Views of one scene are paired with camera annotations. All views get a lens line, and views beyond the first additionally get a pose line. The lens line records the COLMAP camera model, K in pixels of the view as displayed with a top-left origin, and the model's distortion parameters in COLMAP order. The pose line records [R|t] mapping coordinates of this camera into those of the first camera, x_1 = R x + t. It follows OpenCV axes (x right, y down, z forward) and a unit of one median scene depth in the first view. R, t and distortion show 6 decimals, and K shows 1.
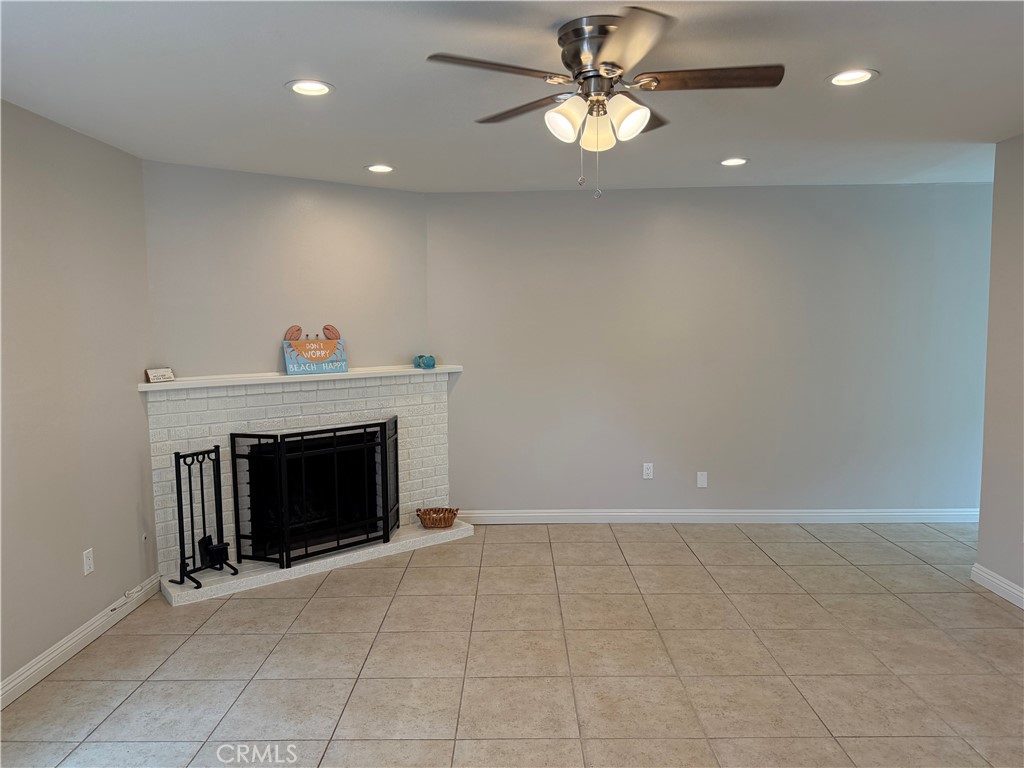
lens RADIAL K [[711.8, 0, 511.9], [0, 711.8, 396.2], [0, 0, 1]] dist [0.121055, -0.150278]
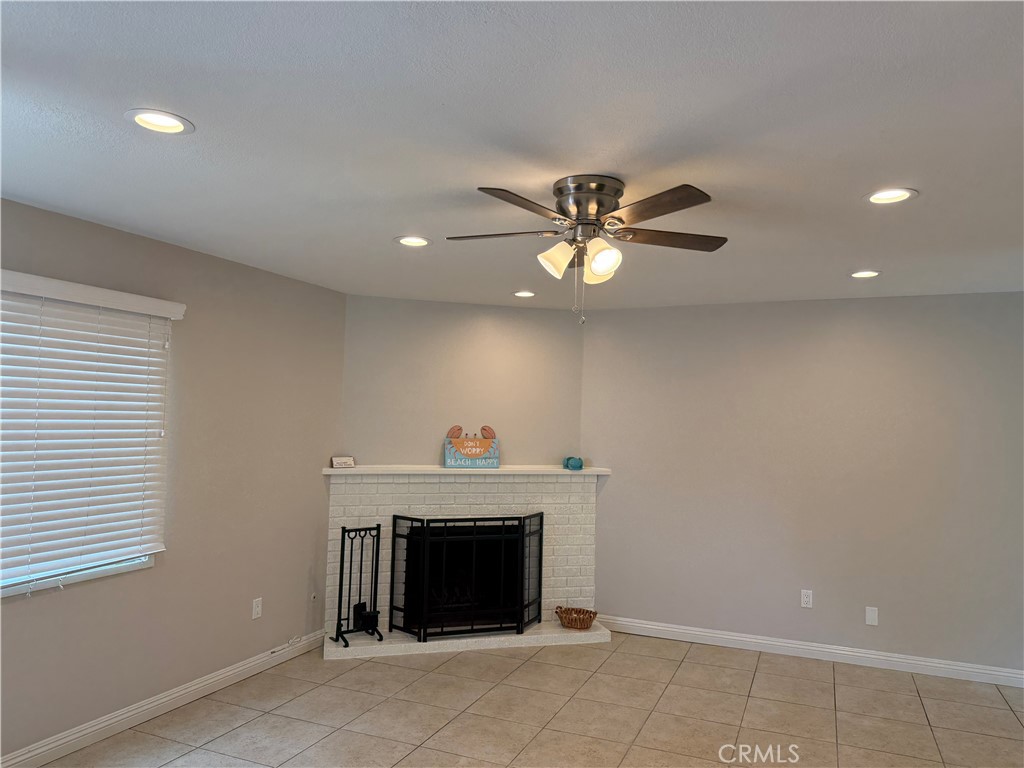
lens RADIAL K [[724.2, 0, 522.8], [0, 724.2, 383.2], [0, 0, 1]] dist [0.097029, -0.124234]
pose [[0.927020, 0.013907, -0.374754, 0.244924], [-0.073719, 0.986572, -0.145746, -0.003051], [0.367695, 0.162736, 0.915597, -0.042144]]
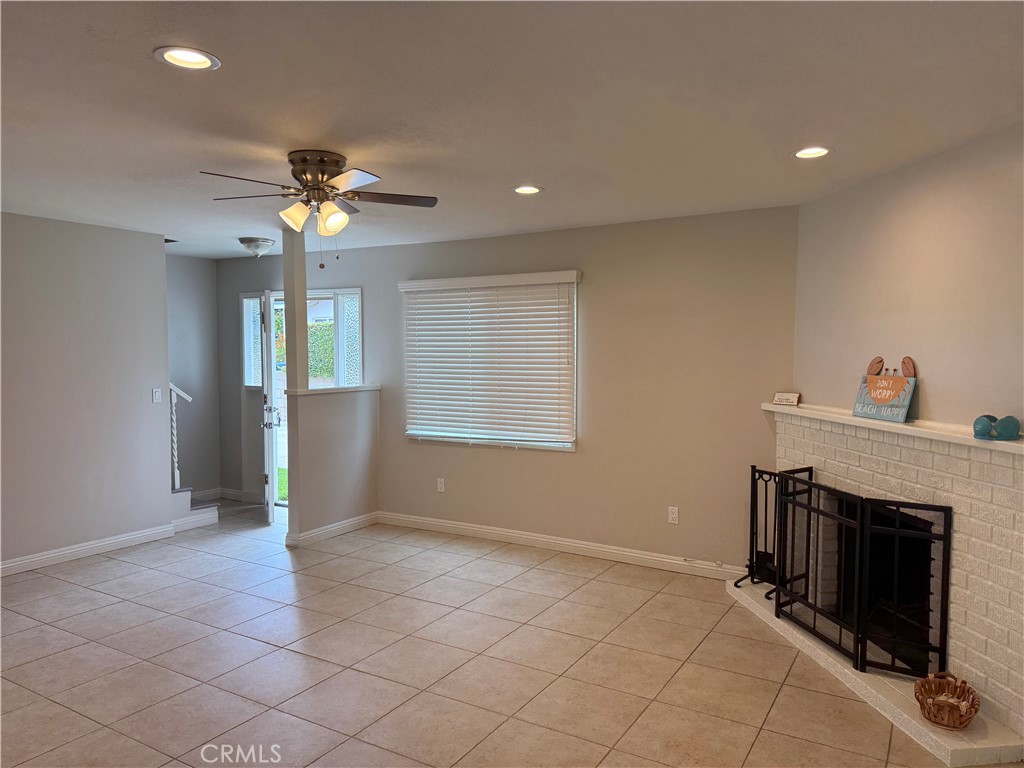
lens RADIAL K [[719.2, 0, 512.0], [0, 719.2, 384.0], [0, 0, 1]] dist [-0.028658, -0.000878]
pose [[-0.513467, 0.047348, -0.856802, 0.622425], [-0.091160, 0.989817, 0.109329, -0.124021], [0.853253, 0.134243, -0.503922, 1.109162]]
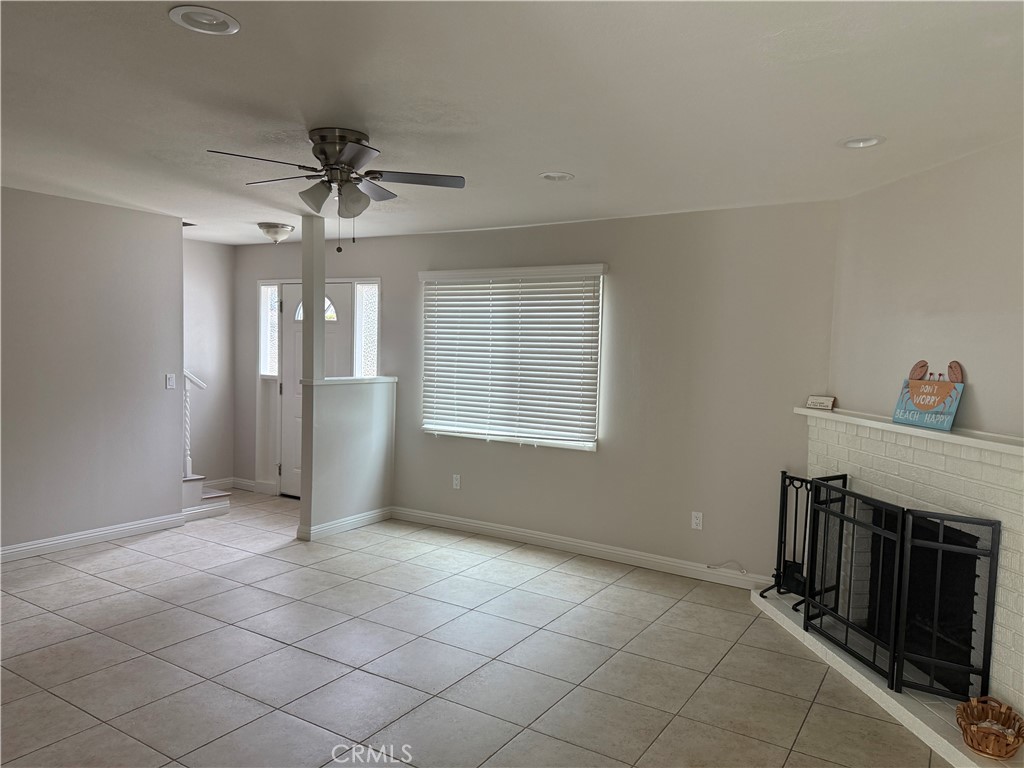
lens RADIAL K [[724.1, 0, 512.0], [0, 724.1, 384.0], [0, 0, 1]] dist [-0.037753, 0.006502]
pose [[-0.534532, 0.035698, -0.844394, 0.600167], [-0.115609, 0.986627, 0.114895, -0.116221], [0.837204, 0.159034, -0.523257, 1.088271]]
